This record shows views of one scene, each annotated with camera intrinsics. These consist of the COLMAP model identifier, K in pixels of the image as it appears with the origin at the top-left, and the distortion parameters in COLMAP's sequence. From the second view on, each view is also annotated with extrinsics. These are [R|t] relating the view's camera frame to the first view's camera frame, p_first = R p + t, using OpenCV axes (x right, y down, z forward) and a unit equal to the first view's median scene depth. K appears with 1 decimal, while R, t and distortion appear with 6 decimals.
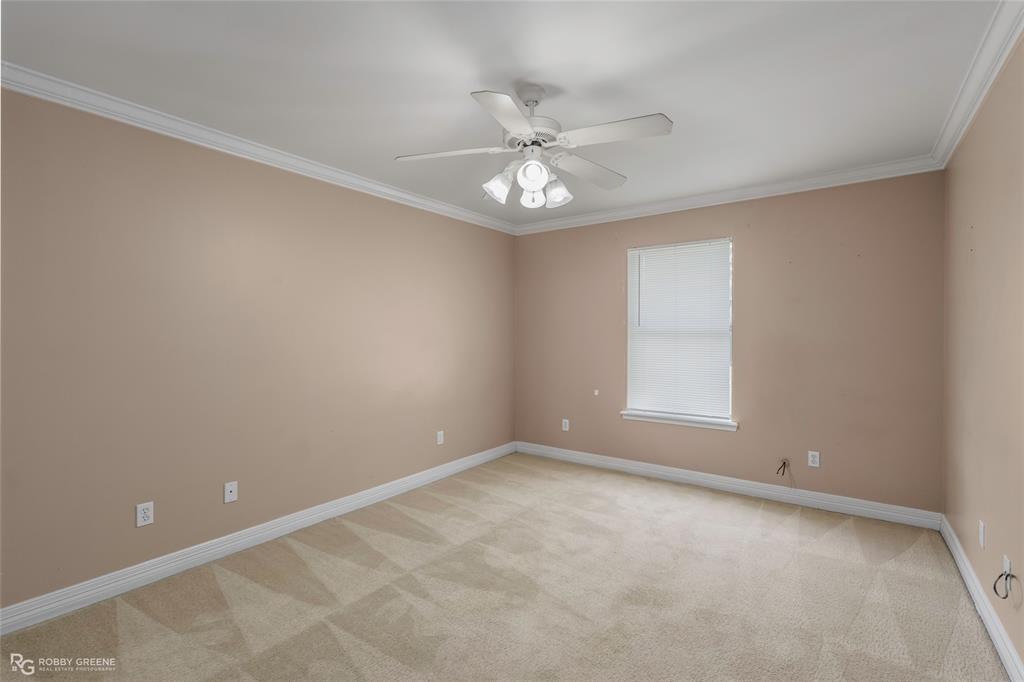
lens RADIAL K [[460.7, 0, 513.0], [0, 460.7, 339.2], [0, 0, 1]] dist [-0.004712, 0.000656]
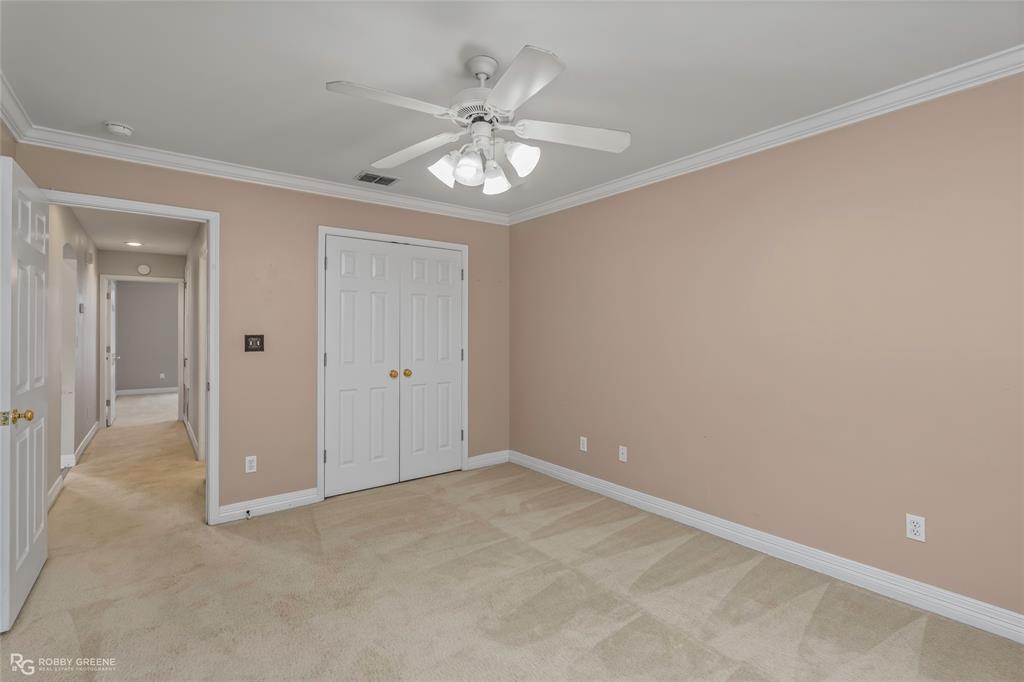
lens RADIAL K [[460.7, 0, 512.9], [0, 460.7, 335.7], [0, 0, 1]] dist [-0.004712, 0.000656]
pose [[-0.274390, 0.000149, -0.961619, 0.703225], [-0.015467, 0.999870, 0.004568, 0.002097], [0.961494, 0.016127, -0.274352, 1.052095]]
